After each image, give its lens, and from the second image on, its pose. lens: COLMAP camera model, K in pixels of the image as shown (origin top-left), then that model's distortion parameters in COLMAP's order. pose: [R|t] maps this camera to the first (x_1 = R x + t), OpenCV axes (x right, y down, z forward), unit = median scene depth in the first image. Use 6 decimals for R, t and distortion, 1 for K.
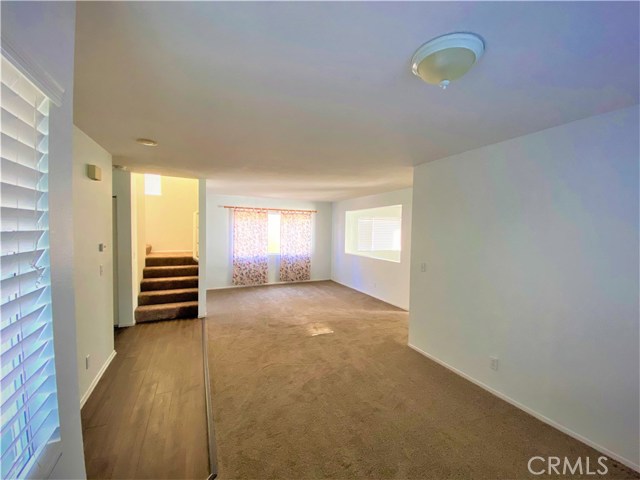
lens RADIAL K [[262.9, 0, 321.8], [0, 262.9, 238.8], [0, 0, 1]] dist [-0.018524, -0.003126]
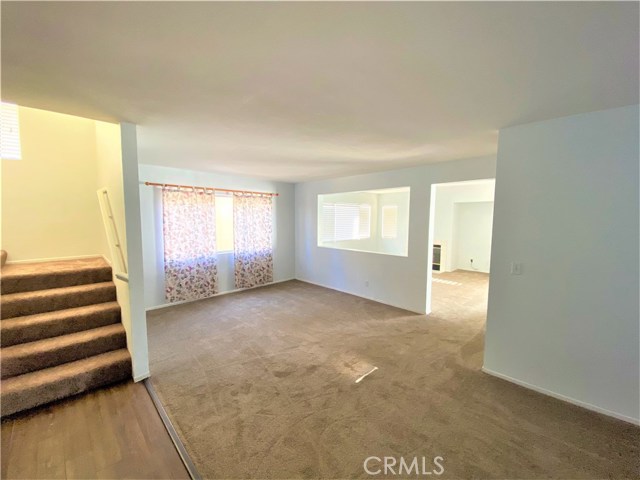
lens RADIAL K [[262.9, 0, 321.4], [0, 262.9, 242.3], [0, 0, 1]] dist [-0.018524, -0.003126]
pose [[0.940937, -0.042869, 0.335856, -0.214916], [0.020899, 0.997414, 0.068761, -0.016655], [-0.337935, -0.057680, 0.939400, 0.292171]]
